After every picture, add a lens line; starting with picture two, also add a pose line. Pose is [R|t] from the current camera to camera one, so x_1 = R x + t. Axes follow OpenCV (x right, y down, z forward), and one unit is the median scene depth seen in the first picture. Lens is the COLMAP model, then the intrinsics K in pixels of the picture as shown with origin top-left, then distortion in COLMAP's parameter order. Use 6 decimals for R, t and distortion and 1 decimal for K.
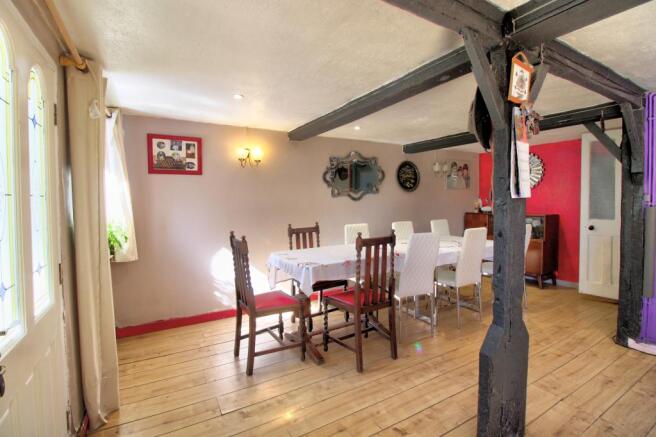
lens RADIAL K [[304.1, 0, 327.8], [0, 304.1, 204.3], [0, 0, 1]] dist [-0.000761, -0.000059]
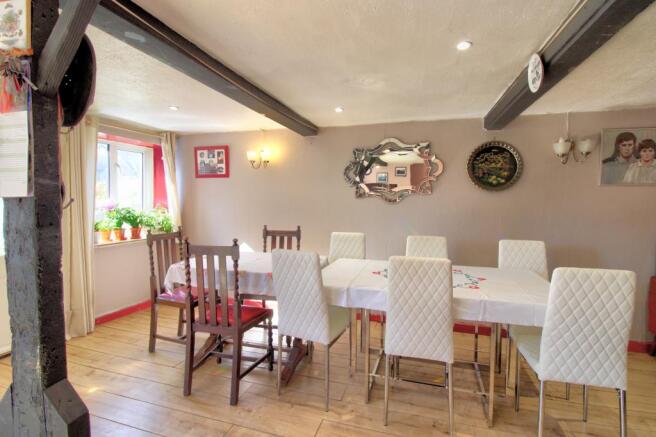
lens RADIAL K [[314.0, 0, 328.1], [0, 314.0, 201.6], [0, 0, 1]] dist [-0.000921, -0.000650]
pose [[0.684954, 0.021690, -0.728263, 0.733092], [-0.026963, 0.999627, 0.004413, -0.019682], [0.728087, 0.016613, 0.685283, 0.465210]]
